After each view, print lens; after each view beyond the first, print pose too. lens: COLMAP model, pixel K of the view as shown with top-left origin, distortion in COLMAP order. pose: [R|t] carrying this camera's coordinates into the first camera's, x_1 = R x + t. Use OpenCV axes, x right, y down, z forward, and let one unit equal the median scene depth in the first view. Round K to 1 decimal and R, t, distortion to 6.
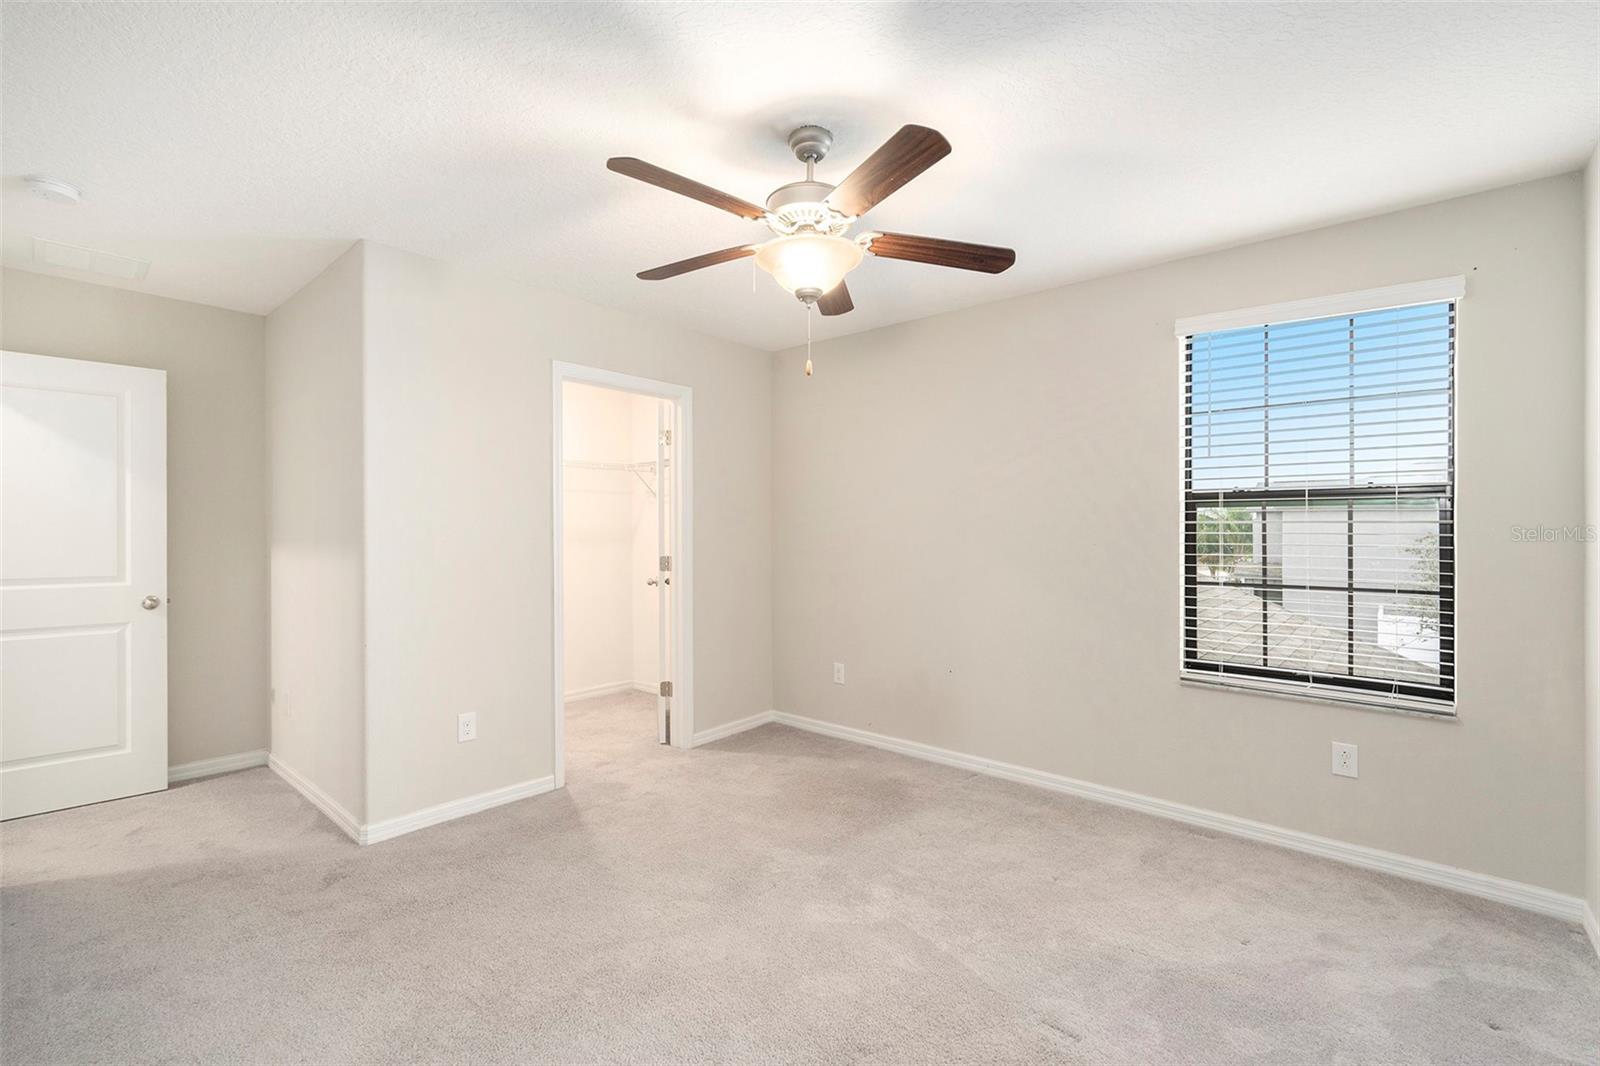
lens RADIAL K [[704.6, 0, 800.0], [0, 704.6, 533.0], [0, 0, 1]] dist [-0.002769, -0.000707]
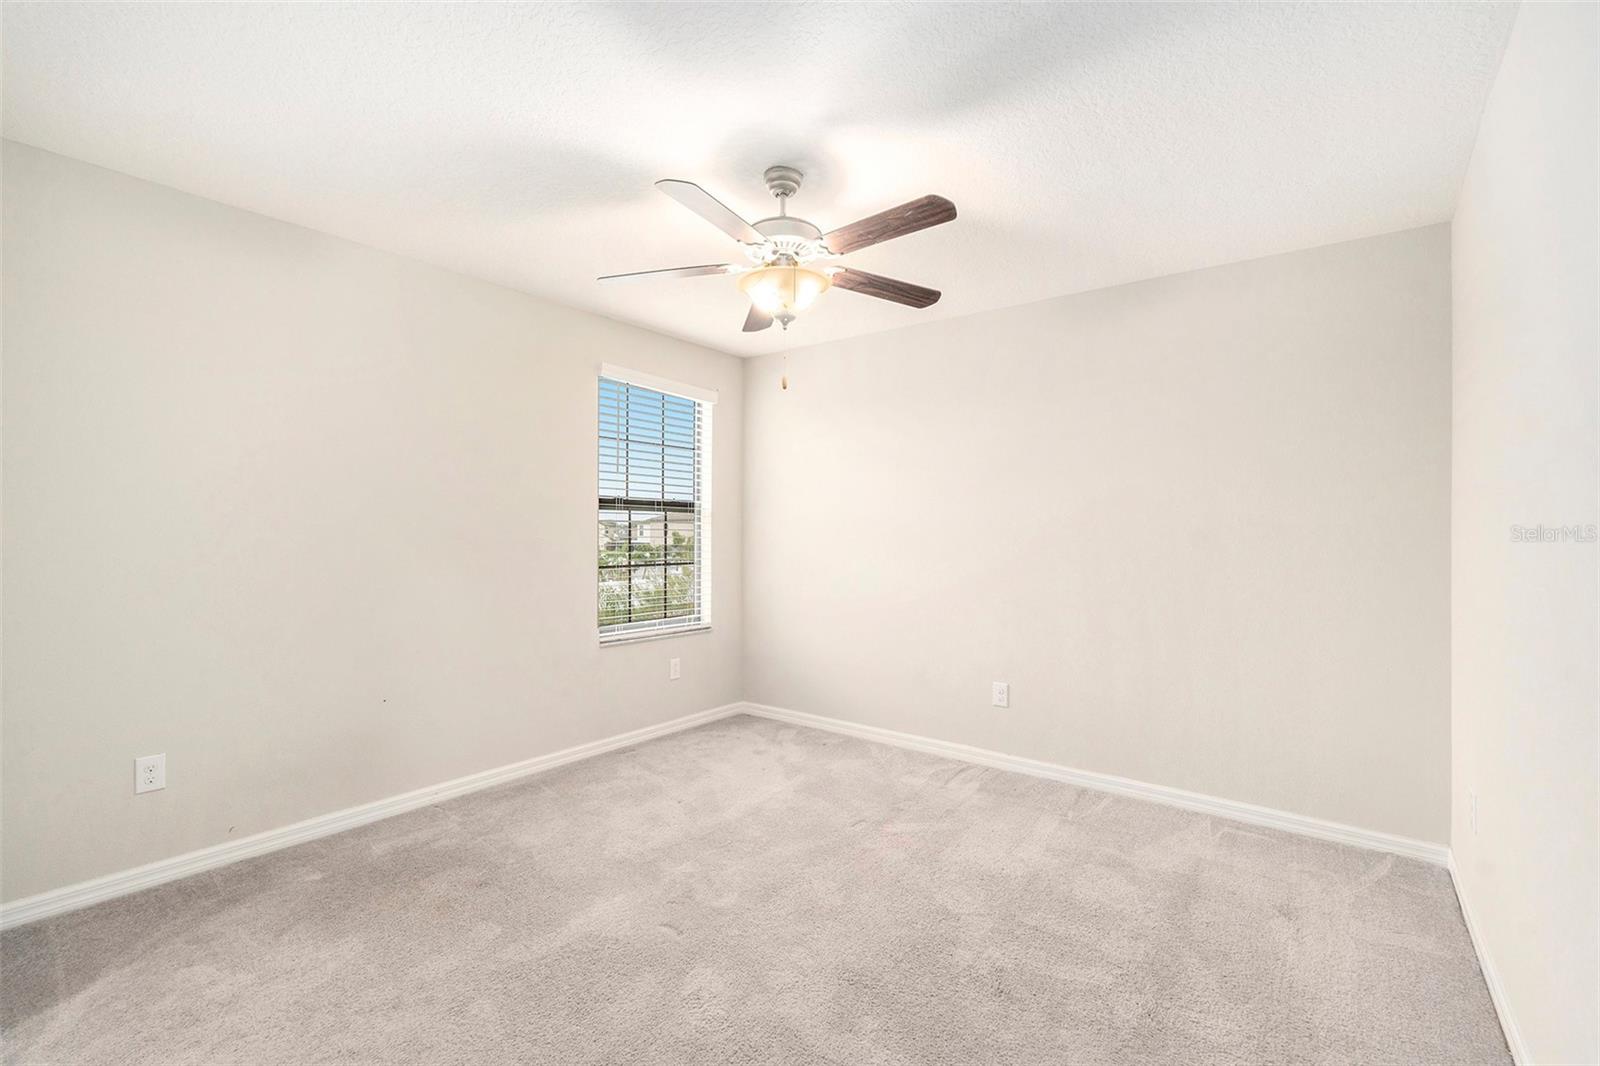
lens RADIAL K [[704.6, 0, 800.0], [0, 704.6, 533.0], [0, 0, 1]] dist [-0.002769, -0.000707]
pose [[-0.068018, 0.000413, 0.997684, -0.841684], [0.000022, 1.000000, -0.000412, 0.009196], [-0.997684, -0.000006, -0.068018, 0.799437]]
